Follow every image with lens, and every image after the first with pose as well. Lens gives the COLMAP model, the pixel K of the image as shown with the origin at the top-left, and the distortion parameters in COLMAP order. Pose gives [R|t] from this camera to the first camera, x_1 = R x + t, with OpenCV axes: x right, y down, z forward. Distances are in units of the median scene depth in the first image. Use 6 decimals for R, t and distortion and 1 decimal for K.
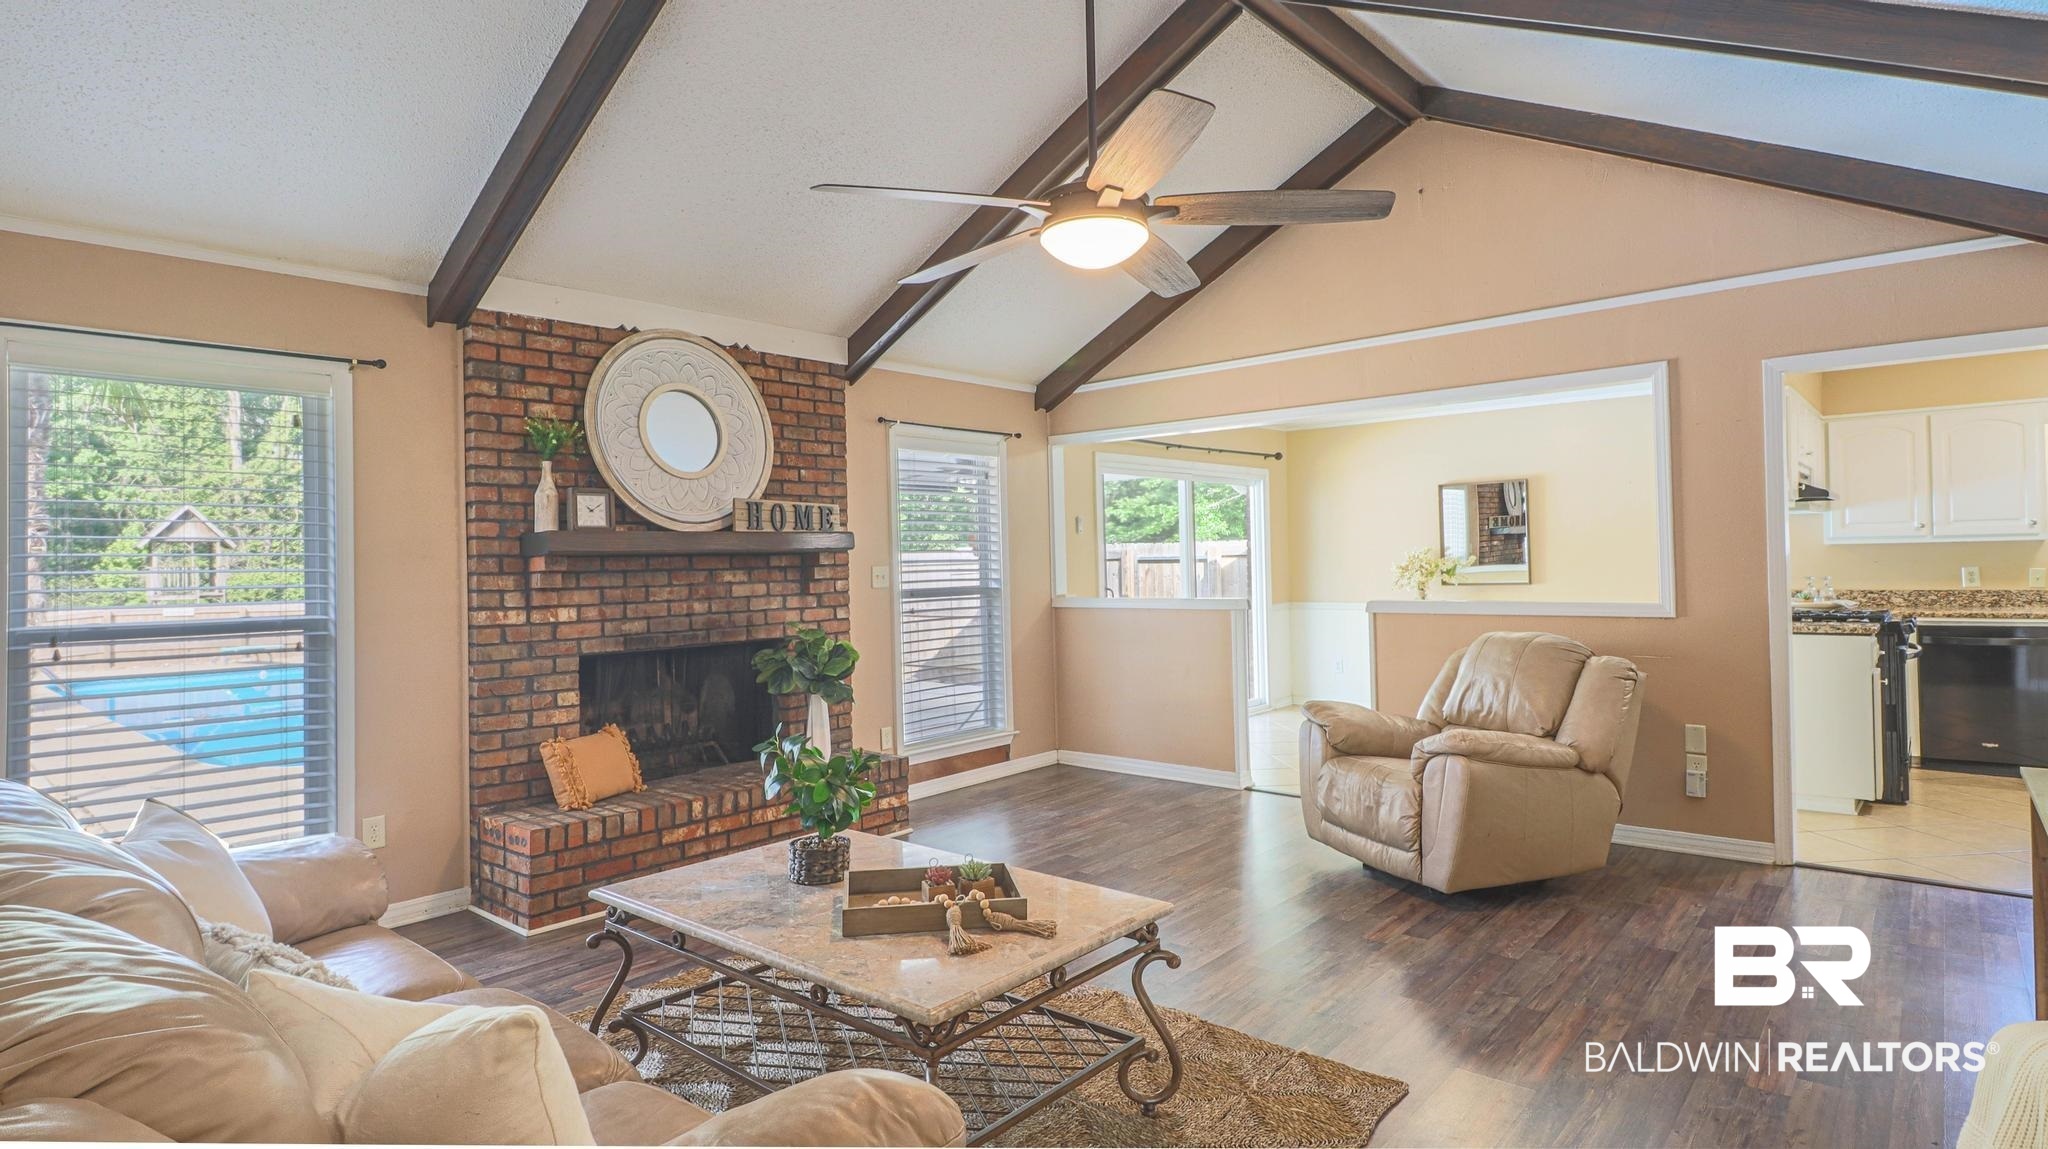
lens RADIAL K [[1058.9, 0, 1011.0], [0, 1058.9, 551.9], [0, 0, 1]] dist [0.003397, -0.015906]
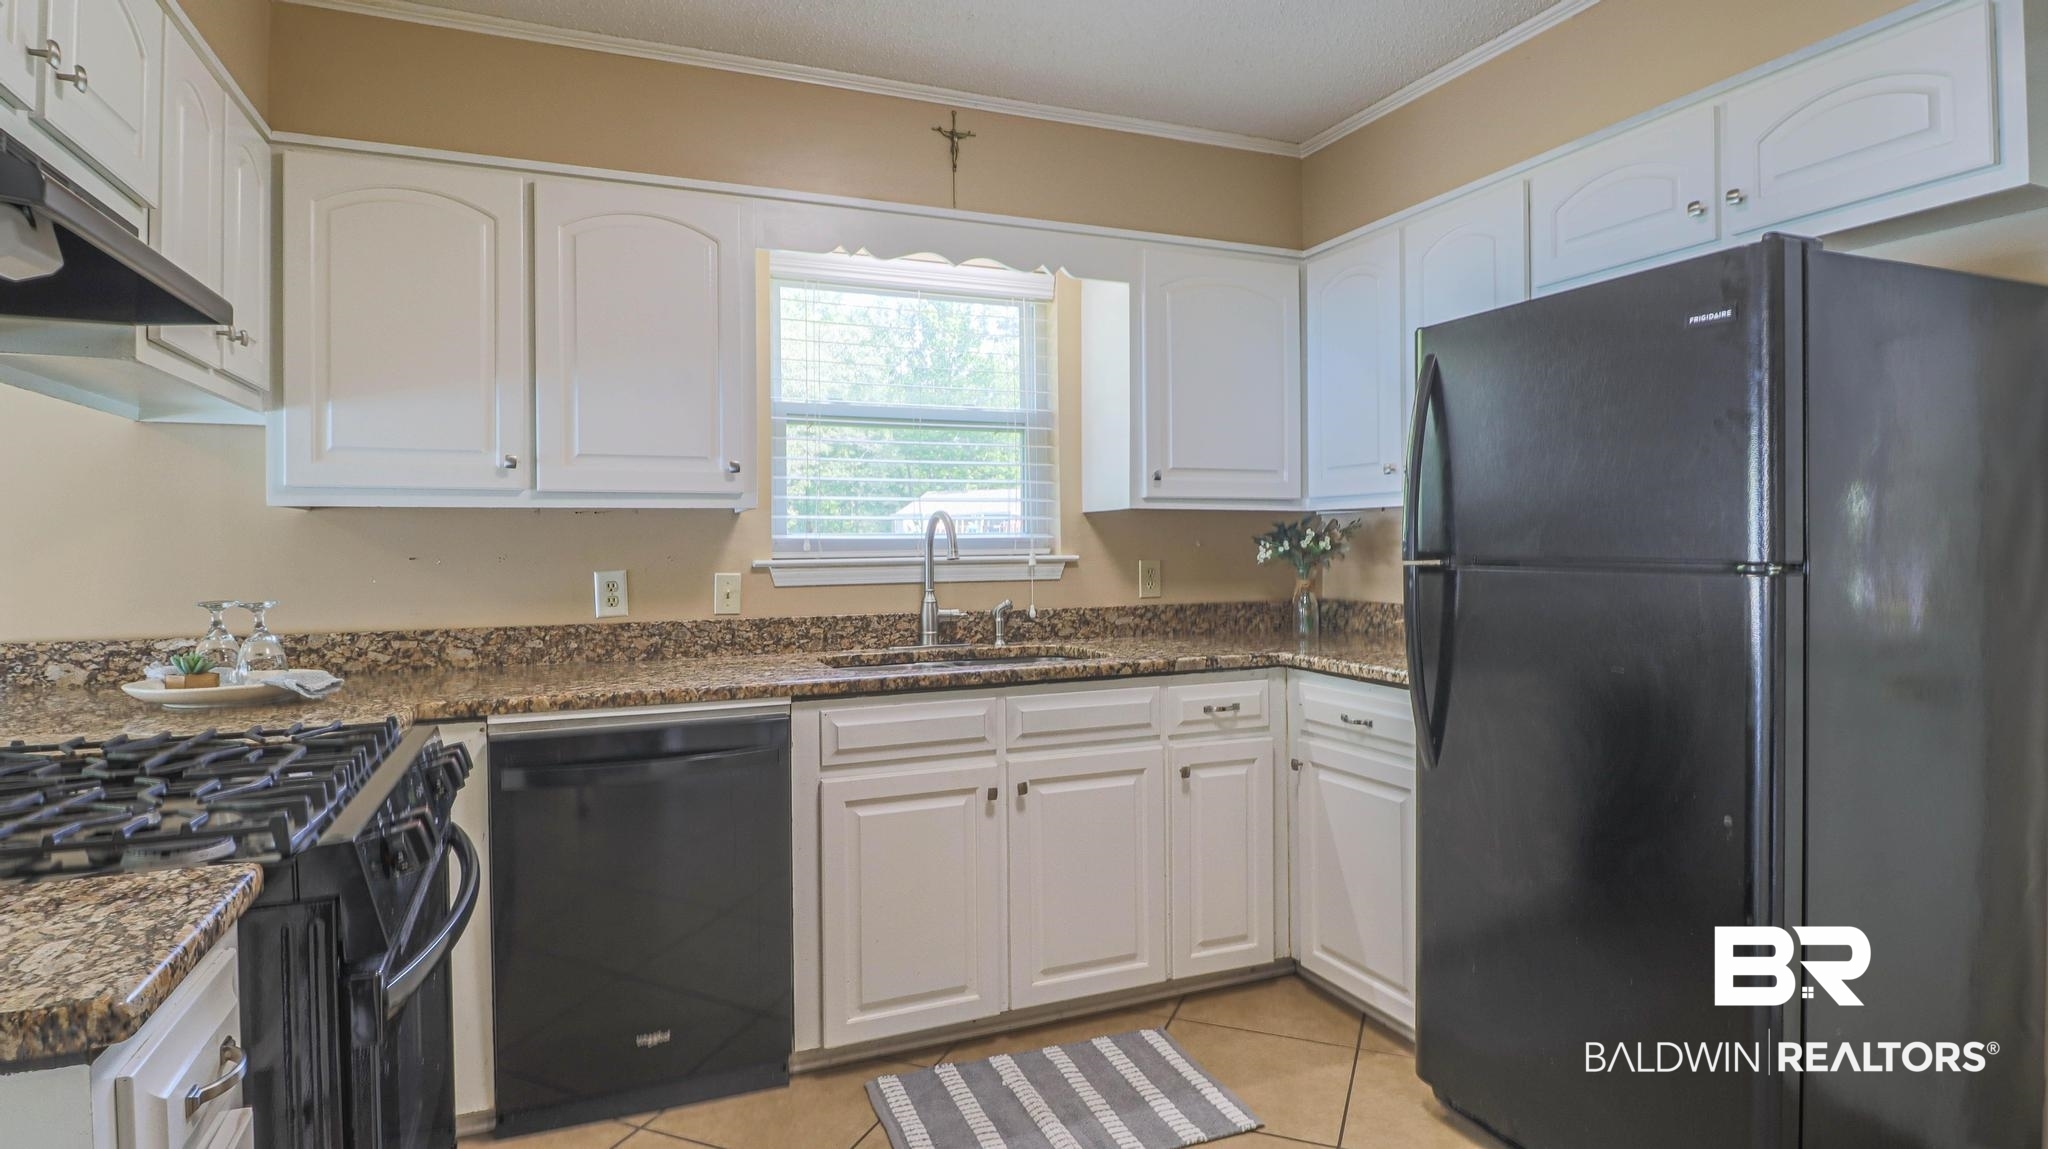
lens RADIAL K [[1058.9, 0, 1011.0], [0, 1058.9, 551.9], [0, 0, 1]] dist [0.003397, -0.015906]
pose [[0.435659, 0.014145, 0.900000, 0.596645], [-0.007693, 0.999899, -0.011992, 0.010589], [-0.900079, -0.001699, 0.435724, 0.665571]]
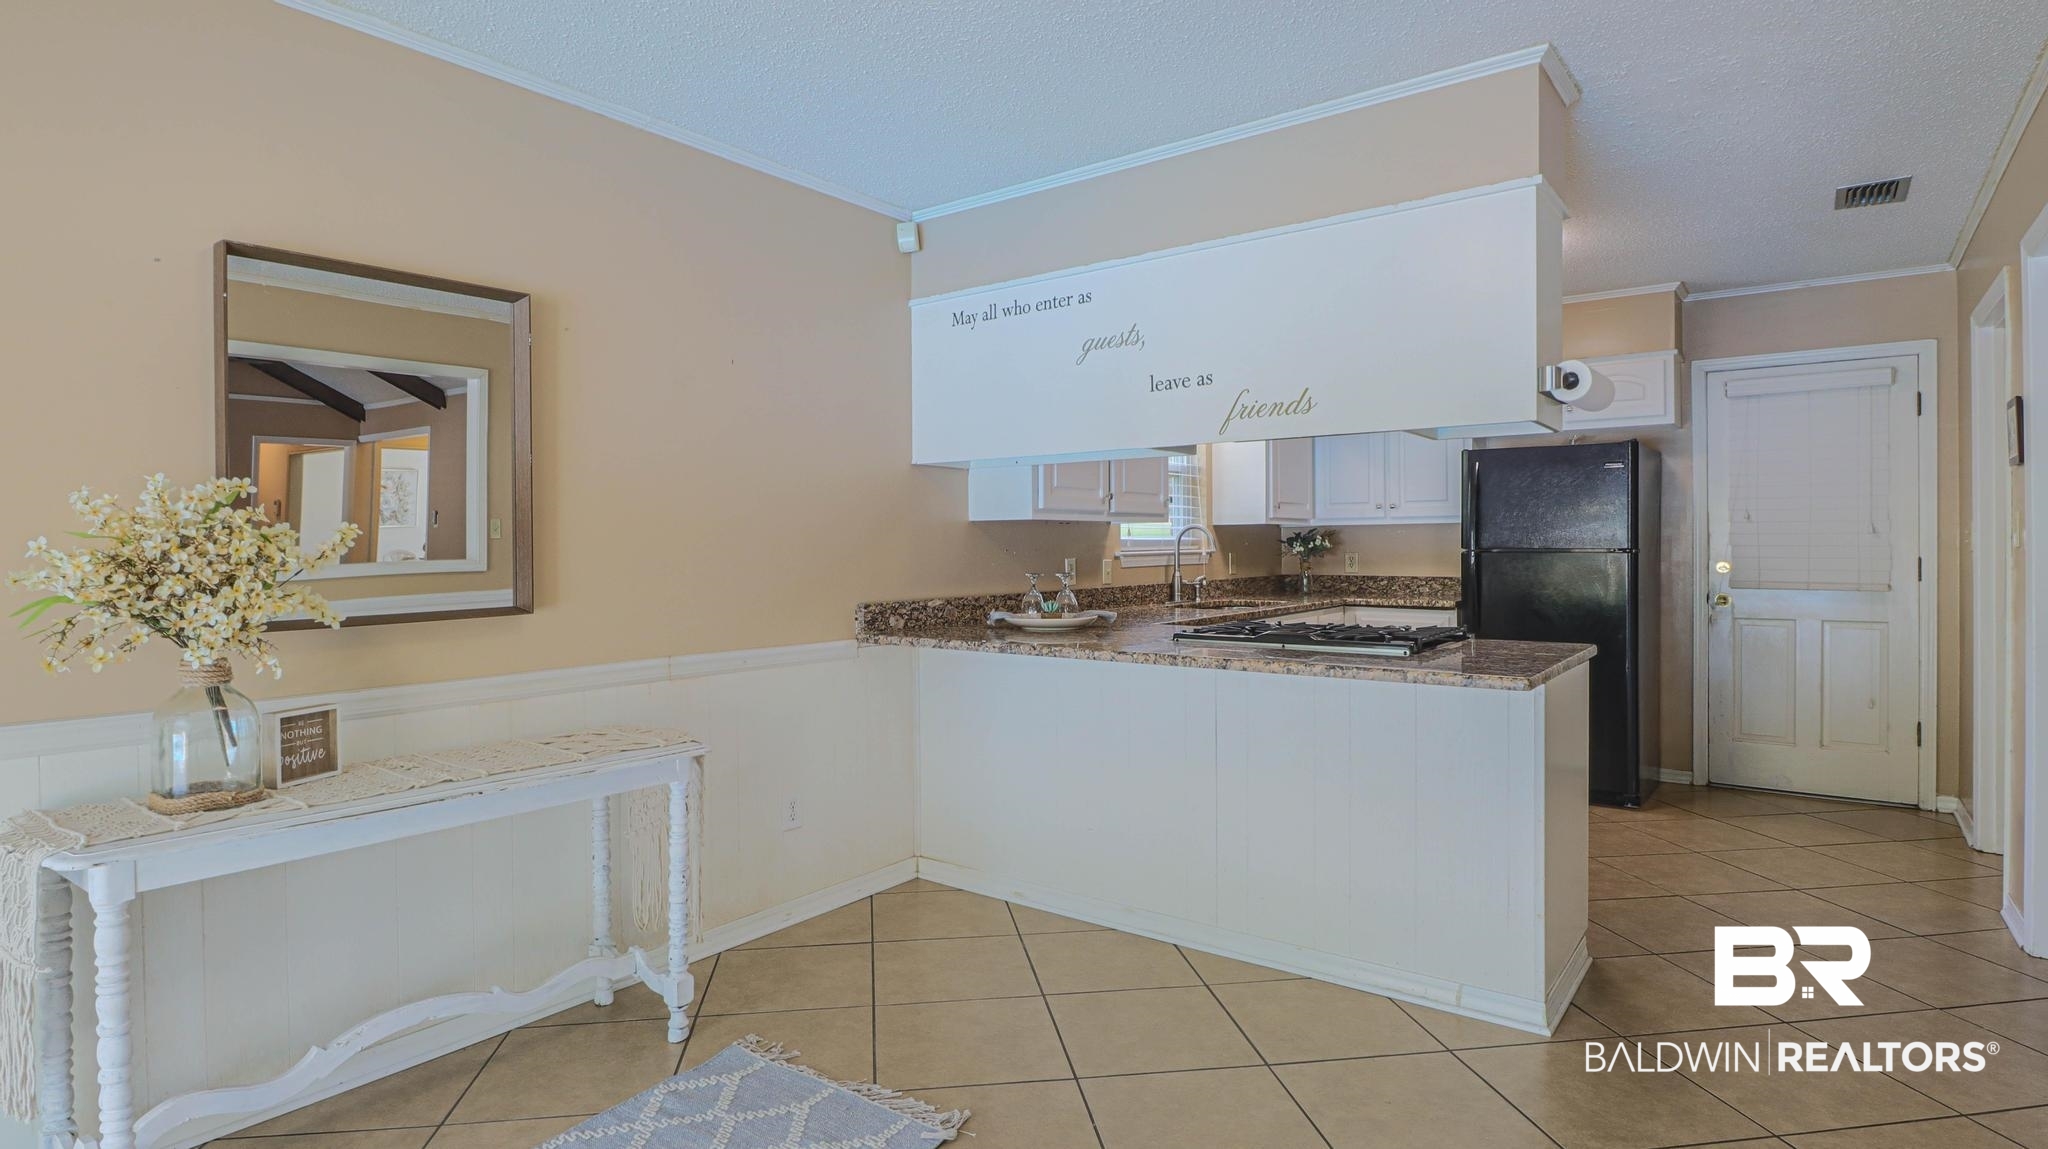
lens RADIAL K [[1058.9, 0, 1011.0], [0, 1058.9, 551.9], [0, 0, 1]] dist [0.003397, -0.015906]
pose [[-0.072063, 0.016499, 0.997264, 0.183130], [0.002875, 0.999862, -0.016335, 0.022151], [-0.997396, 0.001690, -0.072100, 1.108278]]
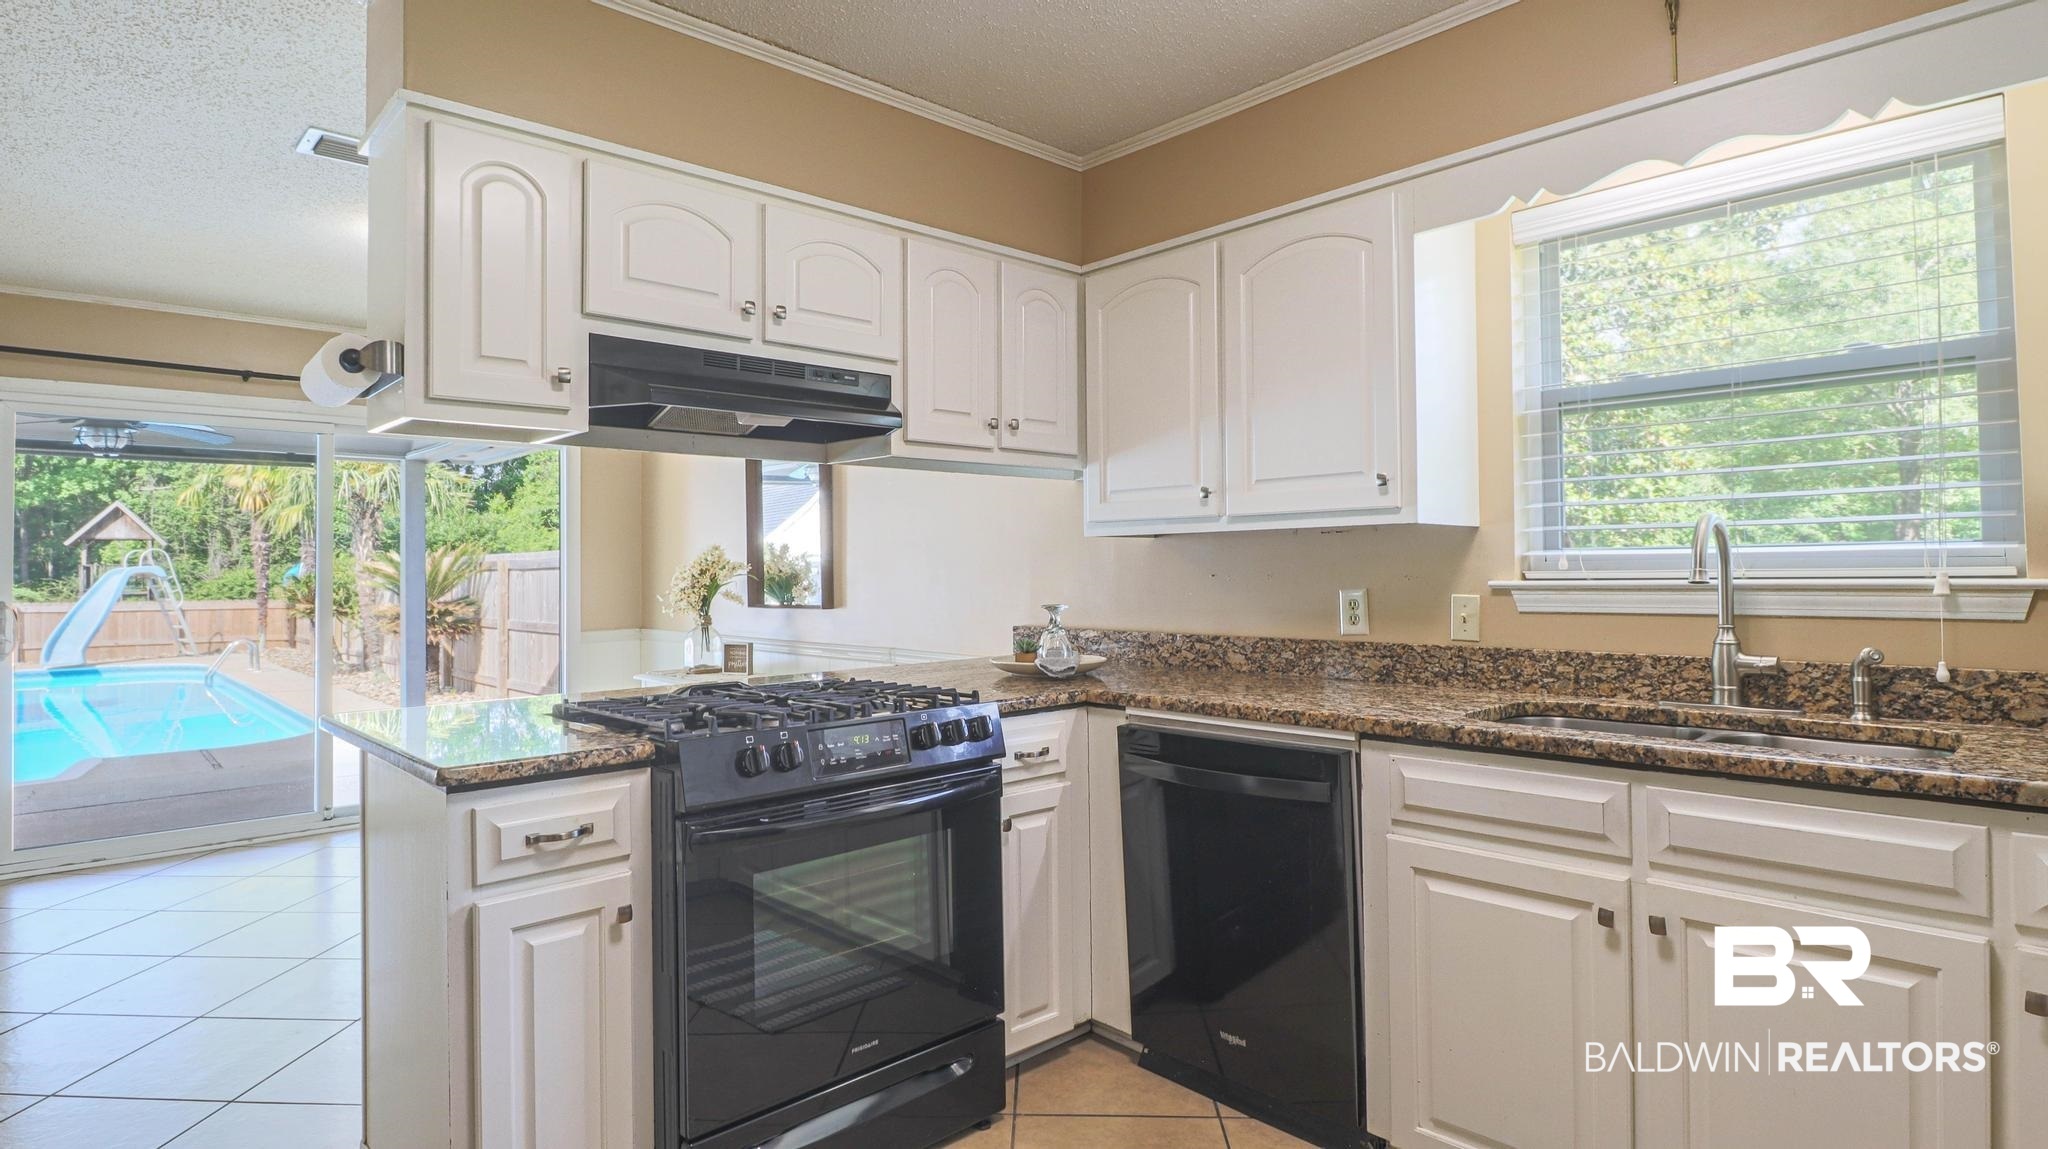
lens RADIAL K [[1058.9, 0, 1011.0], [0, 1058.9, 551.9], [0, 0, 1]] dist [0.003397, -0.015906]
pose [[0.994982, 0.011221, -0.099422, 0.825386], [-0.012200, 0.999883, -0.009249, 0.004580], [0.099306, 0.010415, 0.995002, 0.549429]]
